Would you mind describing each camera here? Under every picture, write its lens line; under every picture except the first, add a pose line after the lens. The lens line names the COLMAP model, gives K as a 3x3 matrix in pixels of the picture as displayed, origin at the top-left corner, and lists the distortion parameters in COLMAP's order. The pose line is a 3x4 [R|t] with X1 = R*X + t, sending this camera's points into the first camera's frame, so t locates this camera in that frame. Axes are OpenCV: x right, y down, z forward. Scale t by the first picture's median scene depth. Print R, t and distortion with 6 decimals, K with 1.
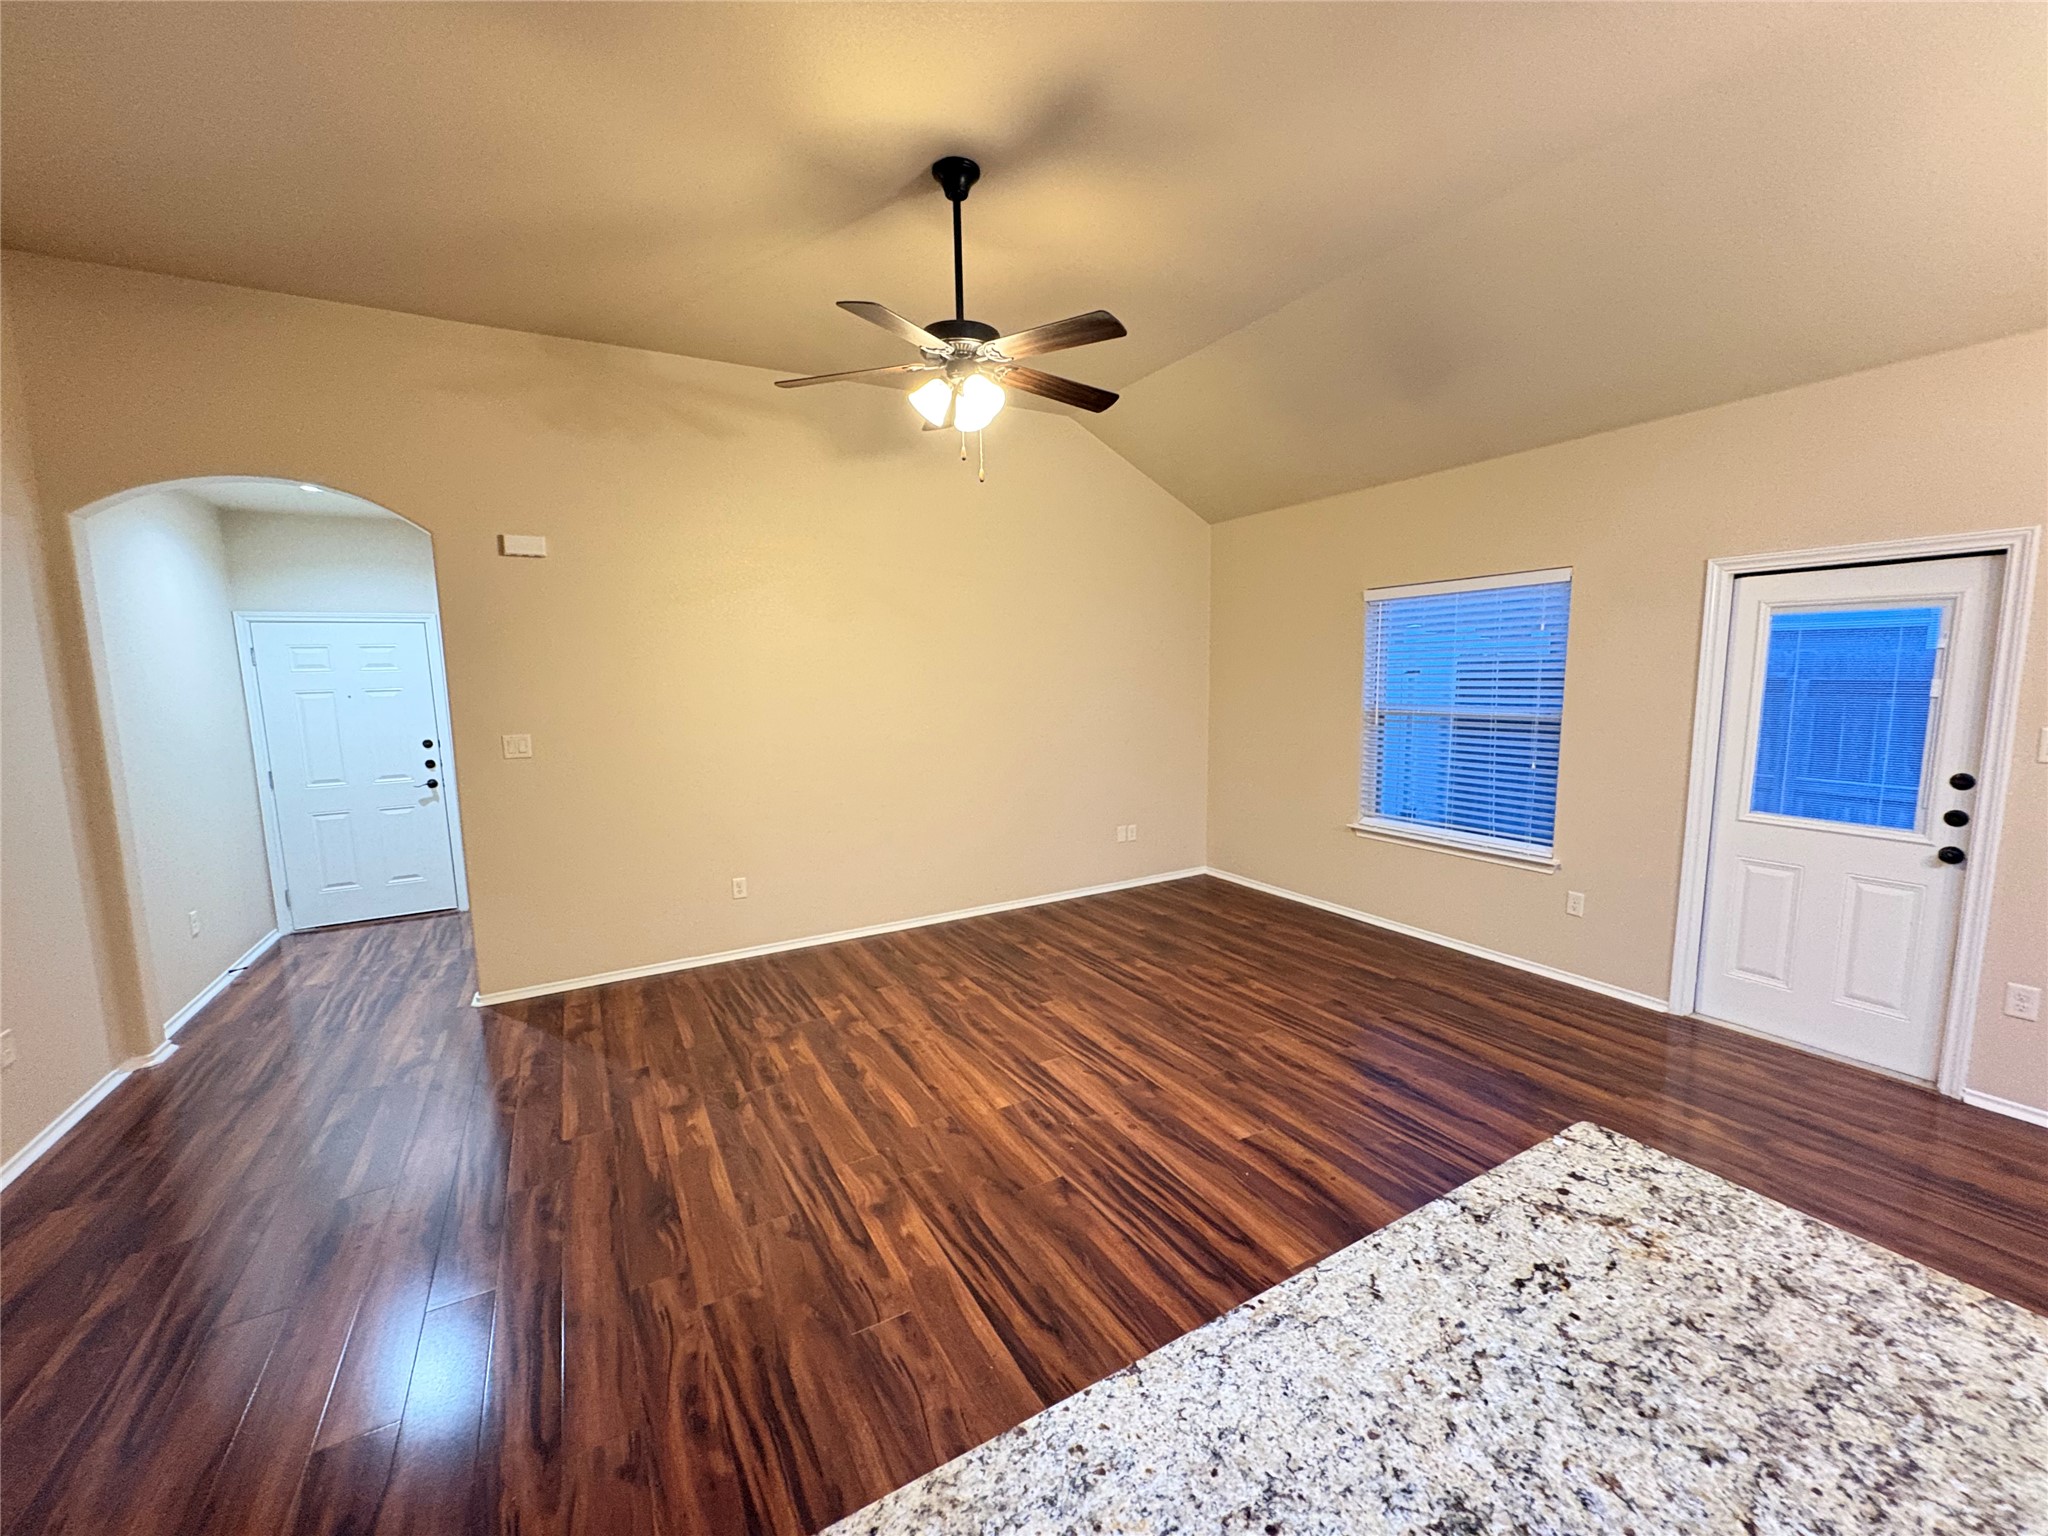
lens RADIAL K [[817.1, 0, 1027.4], [0, 817.1, 767.6], [0, 0, 1]] dist [-0.000171, 0.000136]
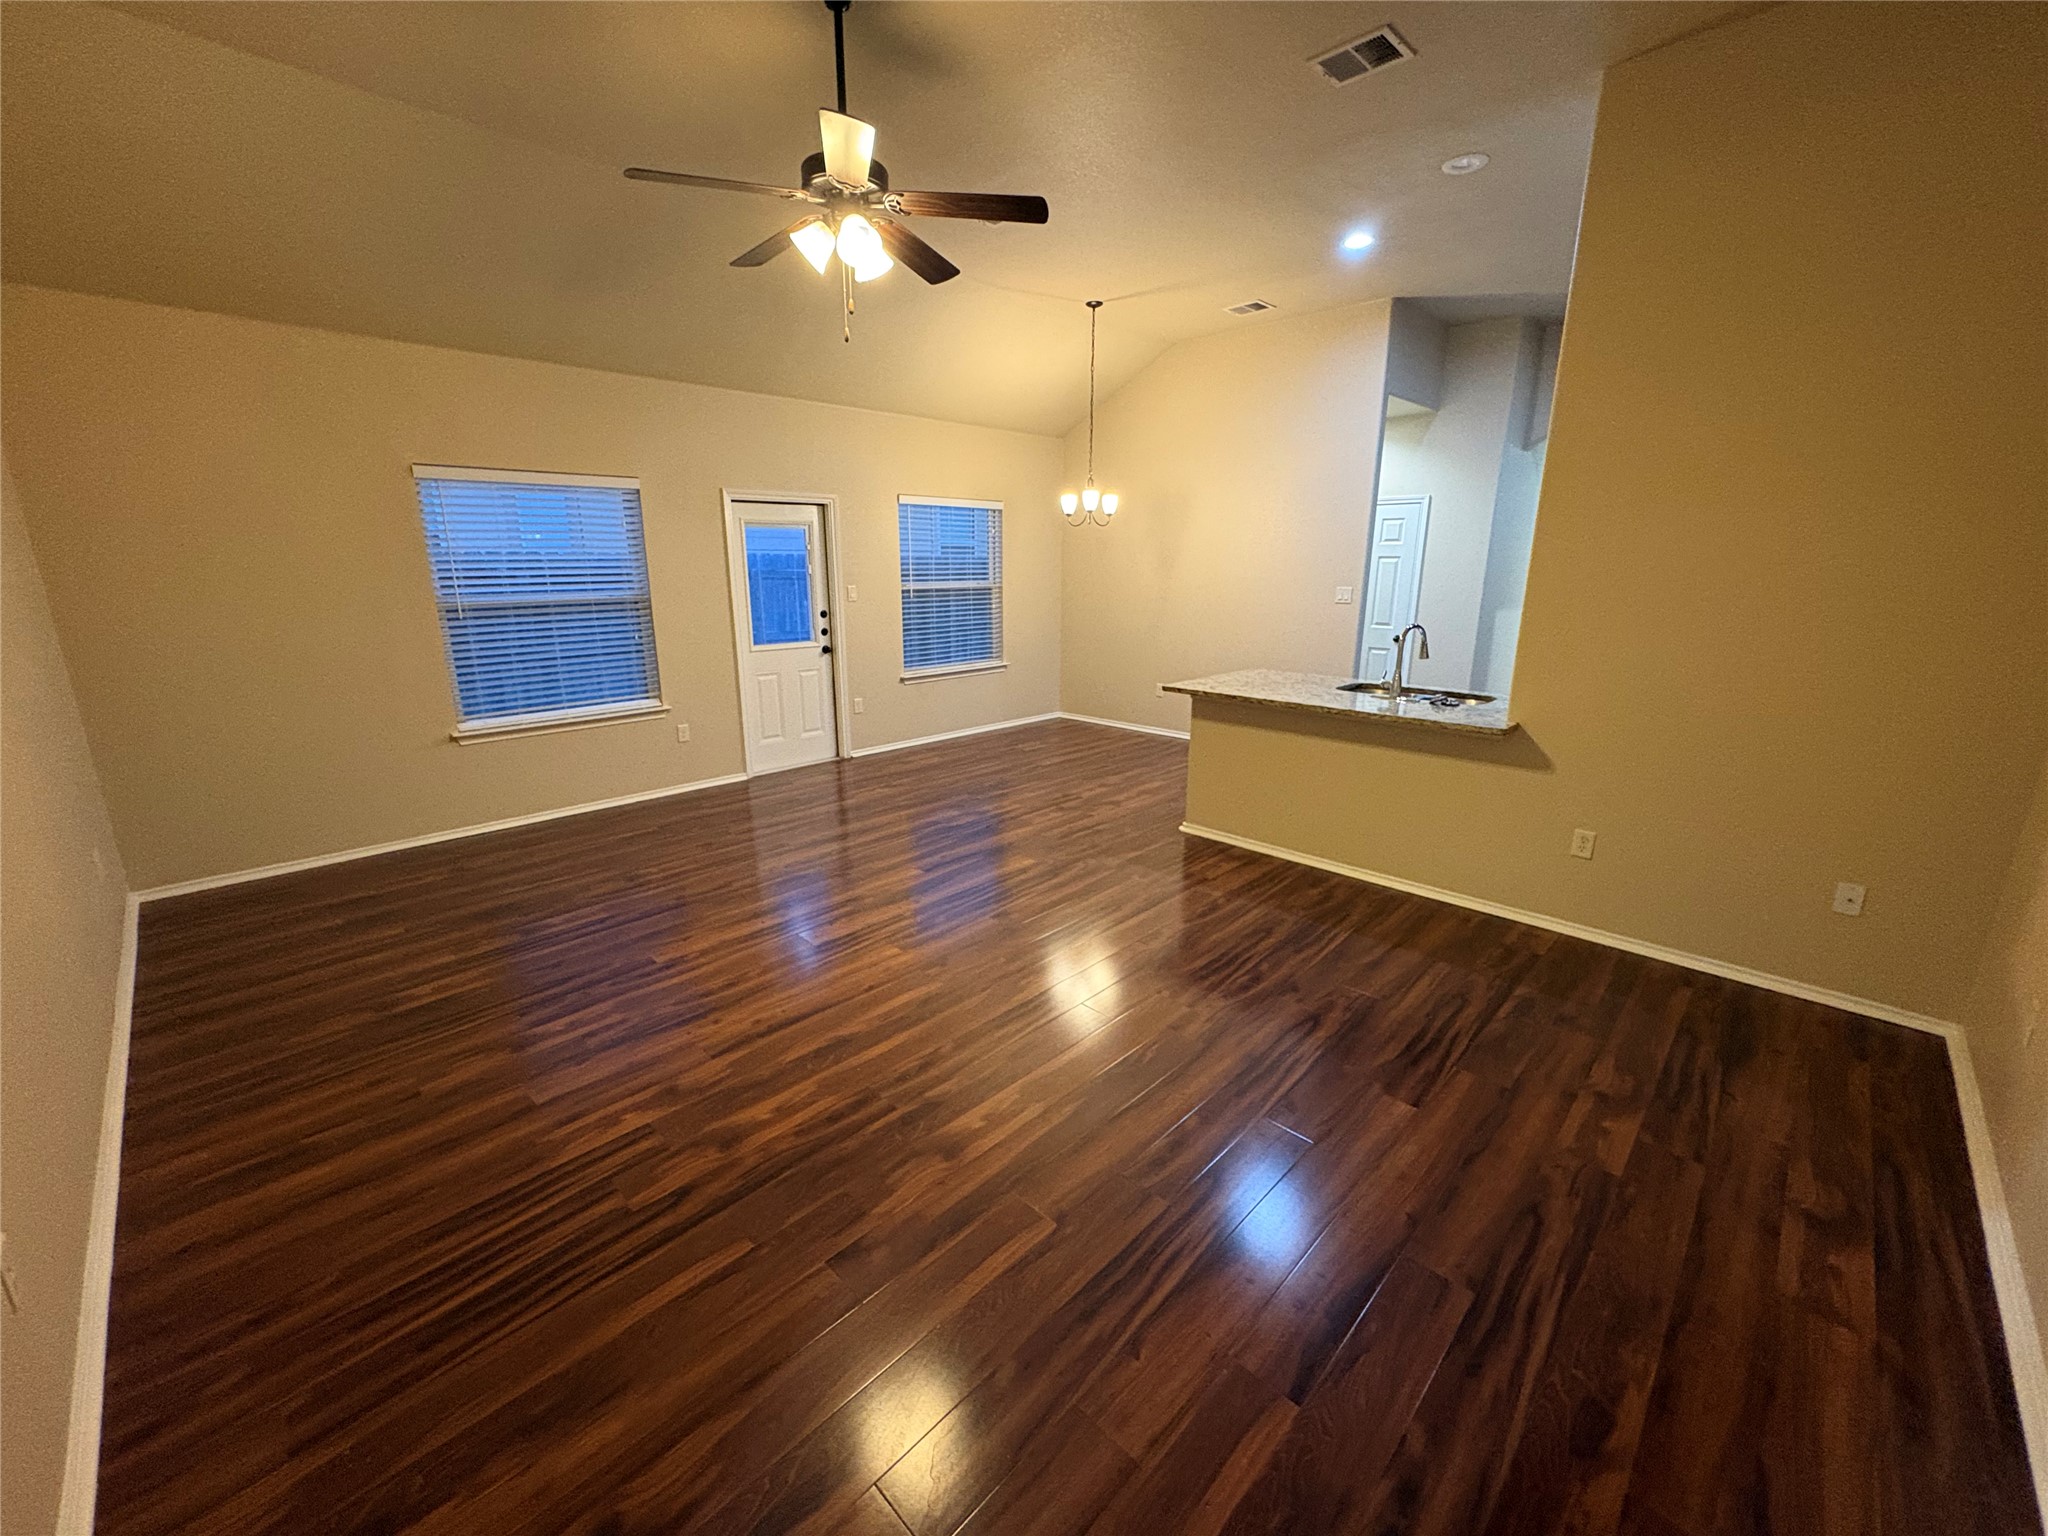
lens RADIAL K [[817.1, 0, 1023.1], [0, 817.1, 763.3], [0, 0, 1]] dist [-0.000171, 0.000136]
pose [[-0.274300, -0.215371, 0.937217, -0.845360], [0.123191, 0.958698, 0.256363, -0.072111], [-0.953721, 0.185777, -0.236439, 0.842189]]
